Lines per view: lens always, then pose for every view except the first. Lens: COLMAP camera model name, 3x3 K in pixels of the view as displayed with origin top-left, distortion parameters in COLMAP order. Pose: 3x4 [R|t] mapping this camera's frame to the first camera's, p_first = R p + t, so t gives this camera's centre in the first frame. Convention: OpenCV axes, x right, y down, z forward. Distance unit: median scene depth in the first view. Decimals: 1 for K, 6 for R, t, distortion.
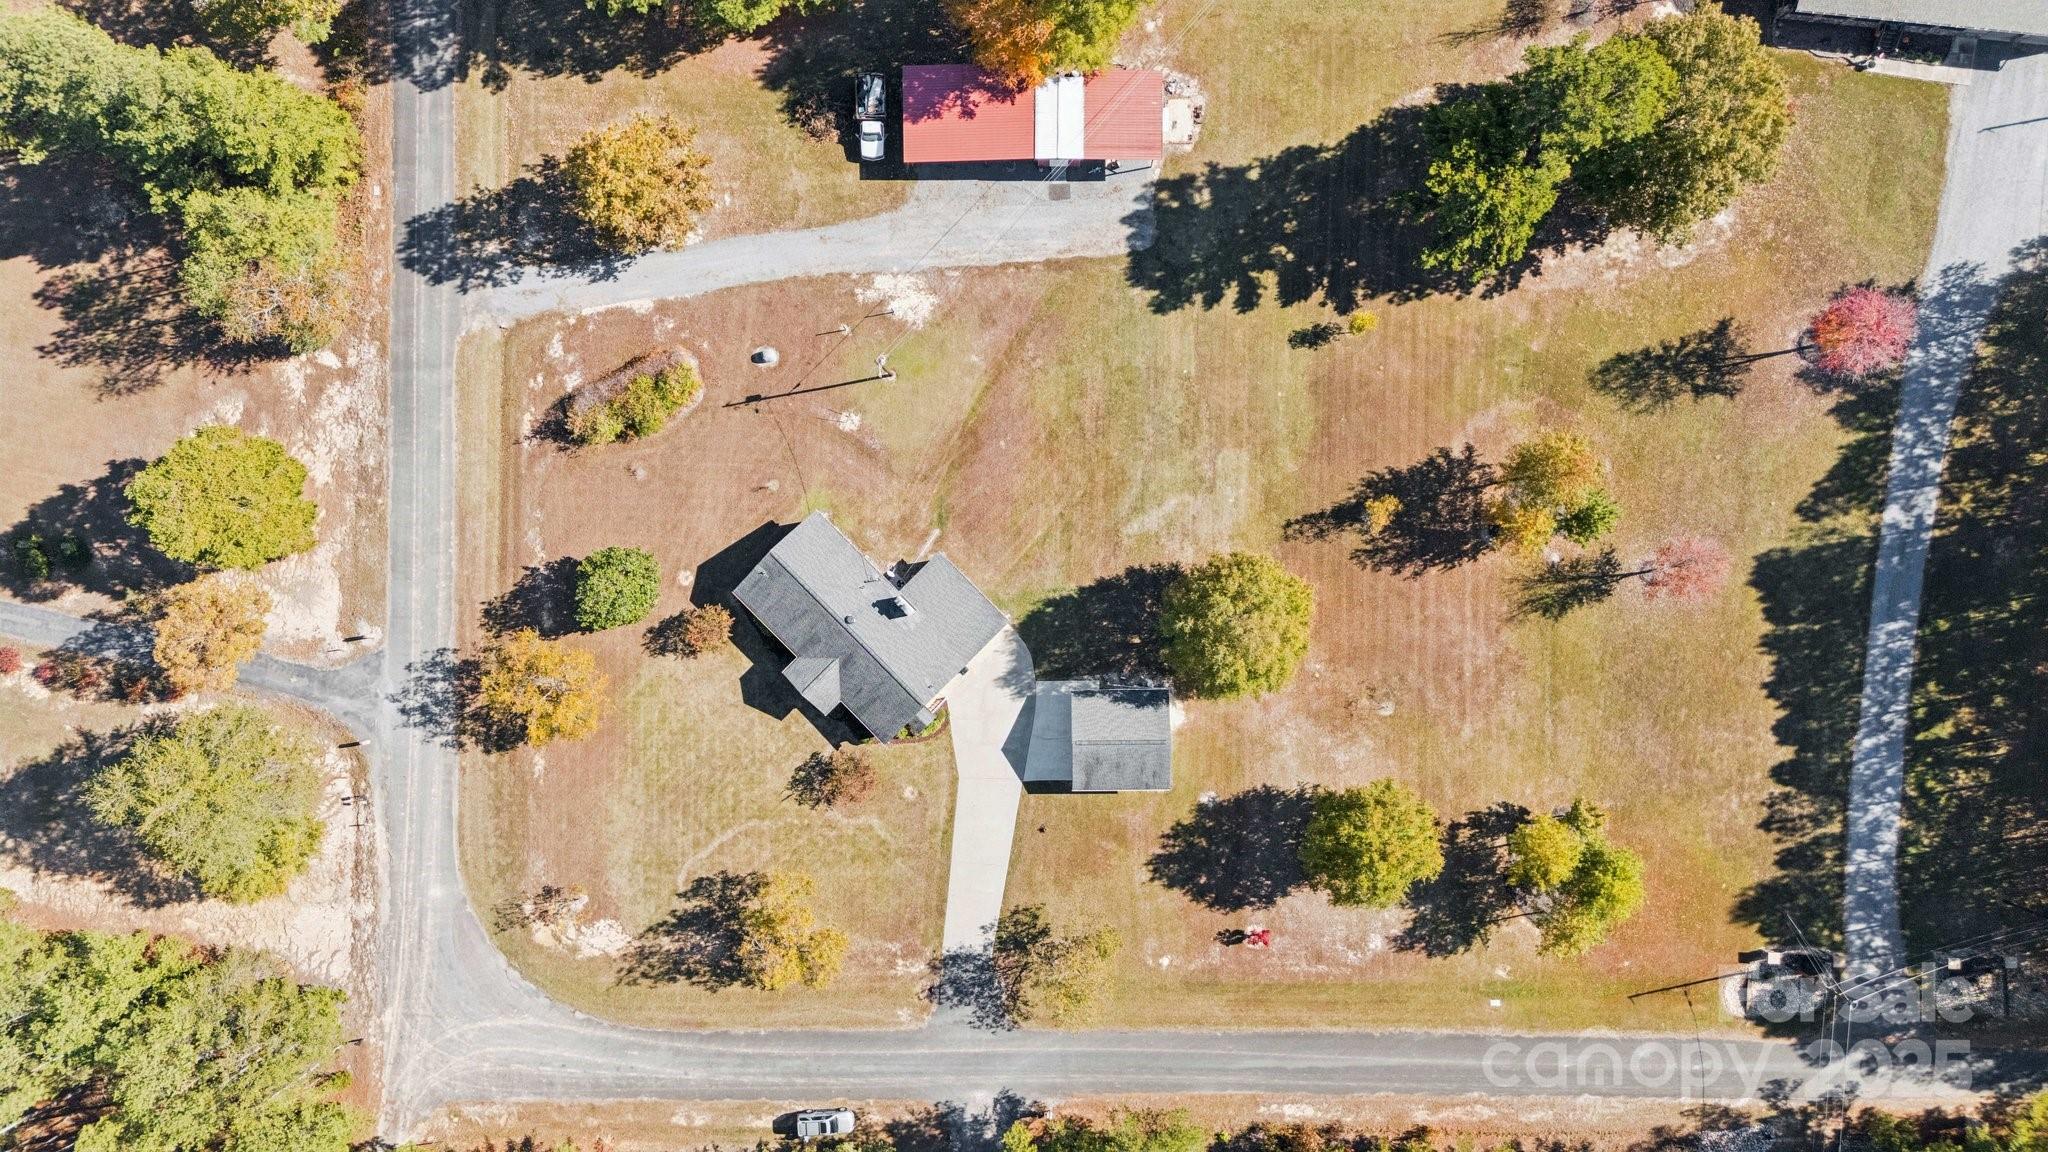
lens RADIAL K [[1509.8, 0, 1038.2], [0, 1509.8, 593.1], [0, 0, 1]] dist [0.053263, -0.028359]
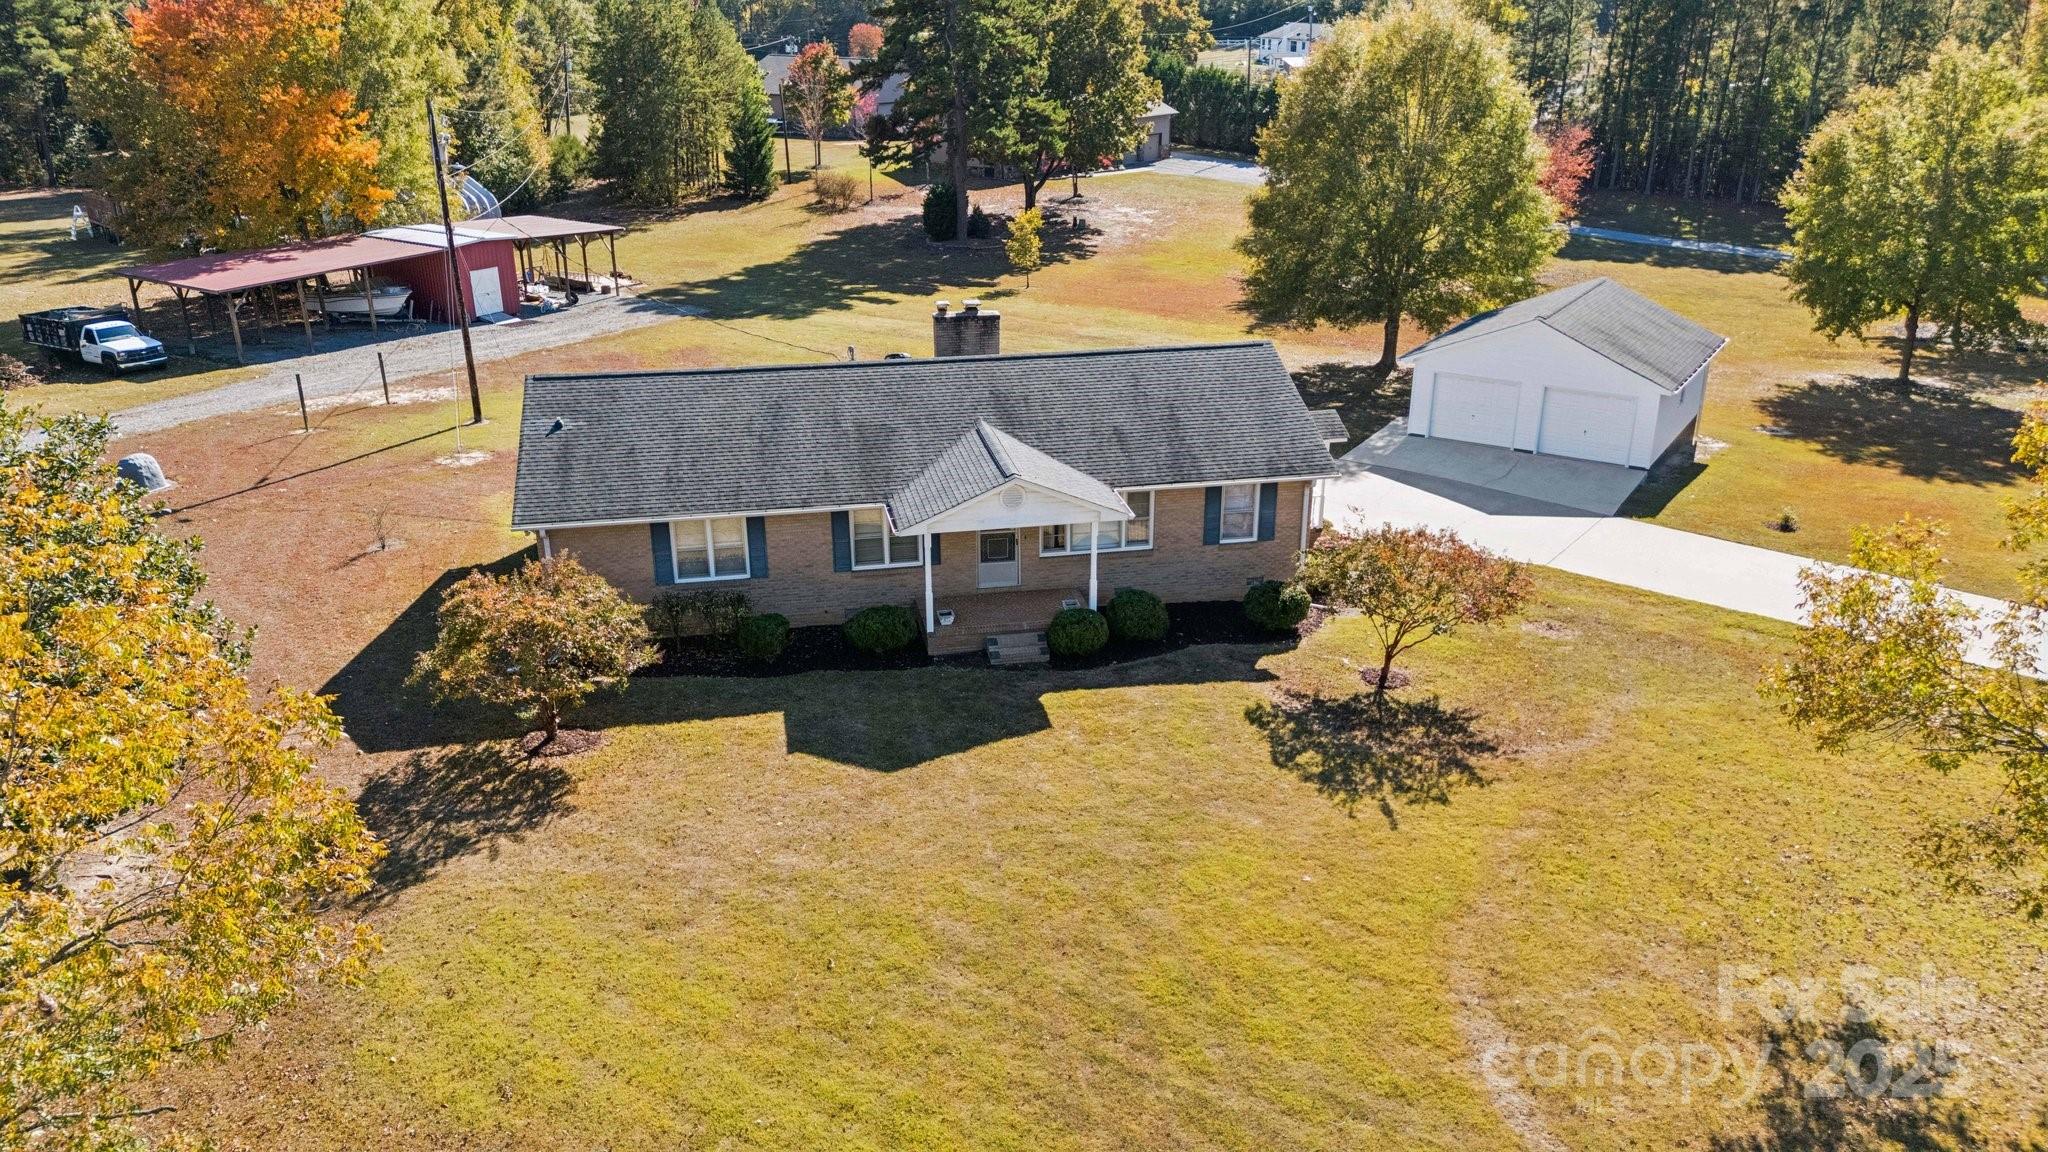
lens RADIAL K [[1509.8, 0, 1018.6], [0, 1509.8, 564.5], [0, 0, 1]] dist [0.053263, -0.028359]
pose [[0.558771, -0.302199, 0.772302, -0.340107], [0.829239, 0.190433, -0.525450, 0.194034], [0.011719, 0.934030, 0.357004, 0.893758]]
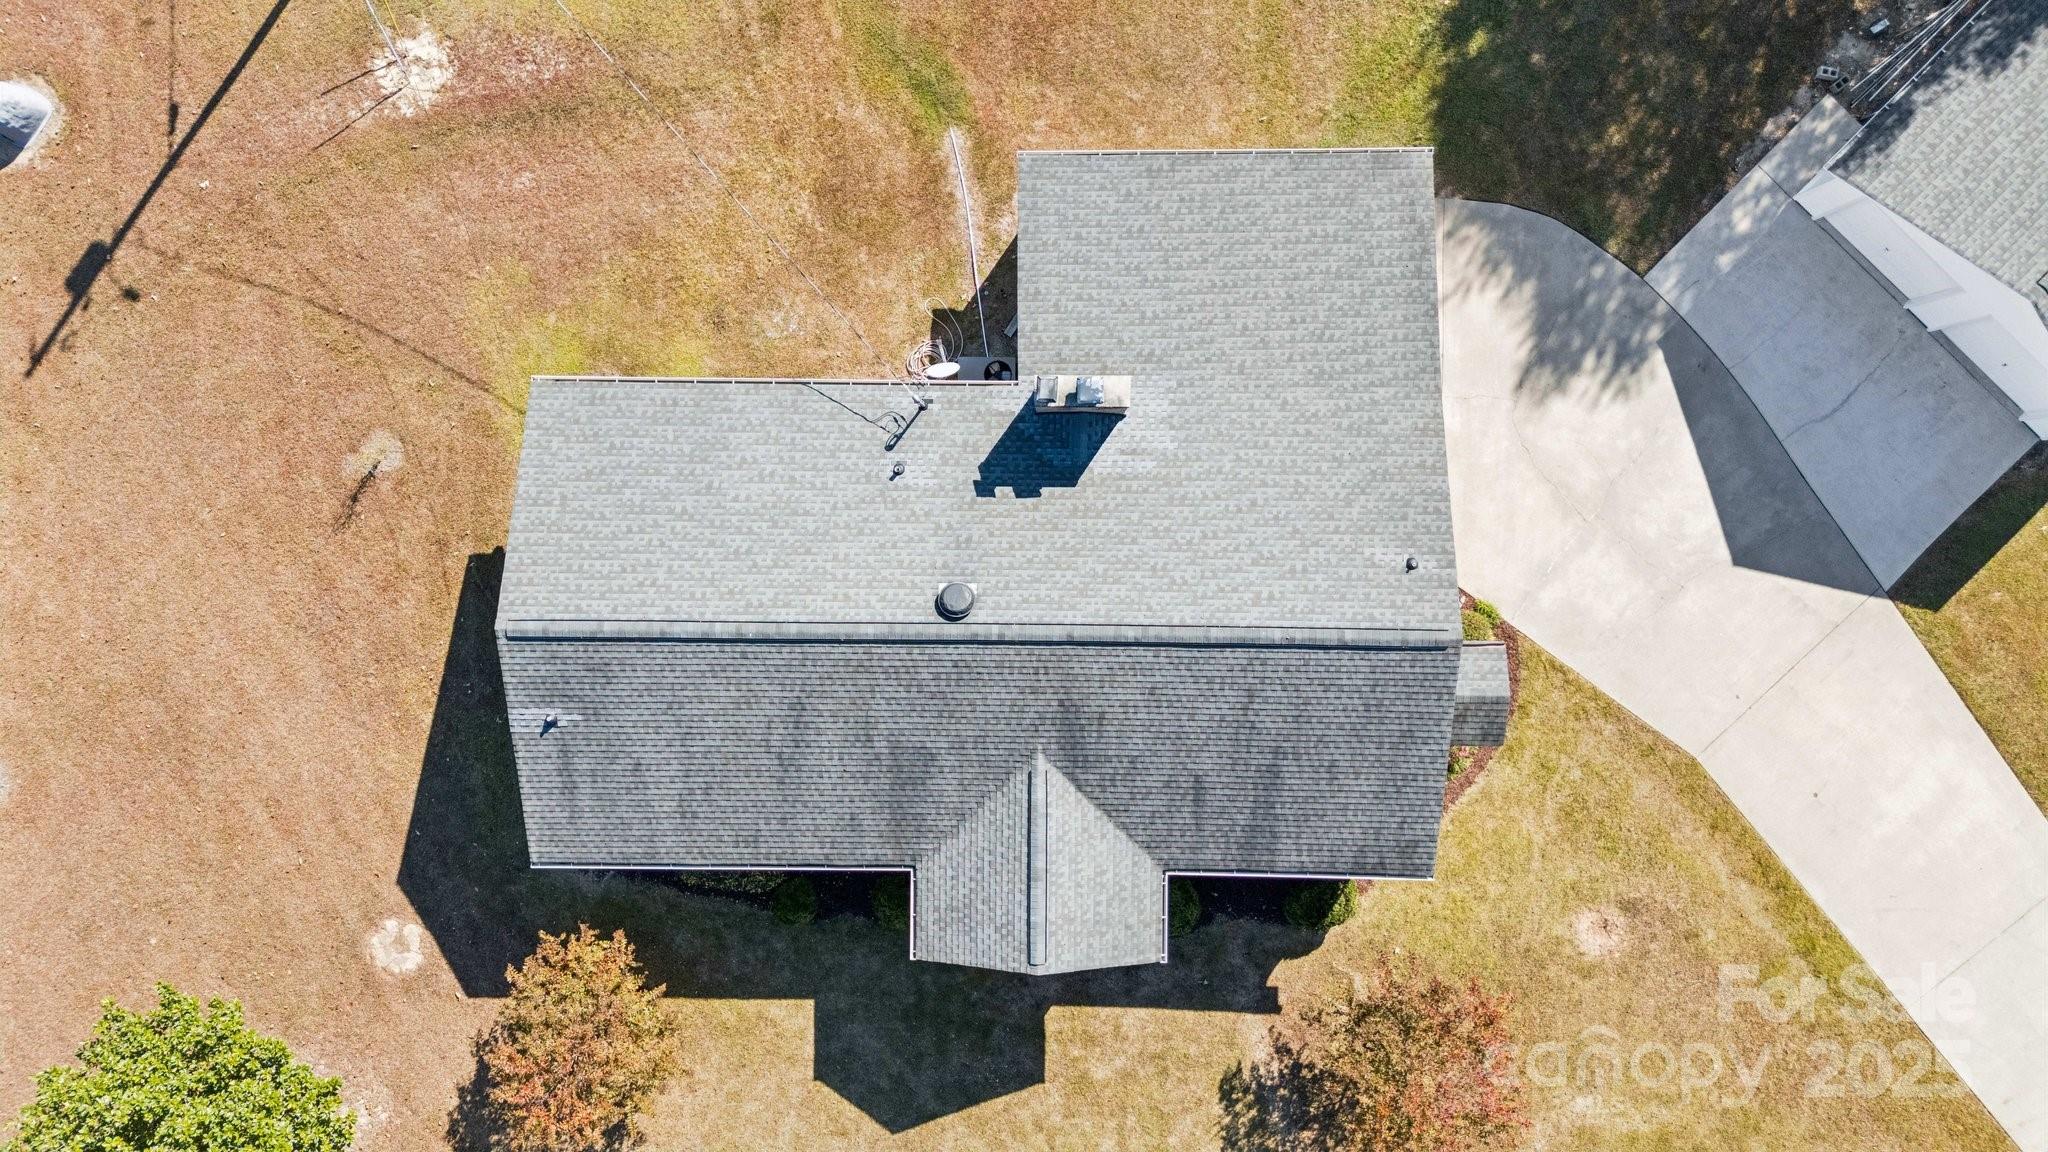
lens RADIAL K [[1509.8, 0, 1026.1], [0, 1509.8, 573.2], [0, 0, 1]] dist [0.053263, -0.028359]
pose [[0.708755, -0.705016, -0.024876, -0.104280], [0.704667, 0.709189, -0.022263, 0.026366], [0.033338, -0.001750, 0.999443, 0.739527]]
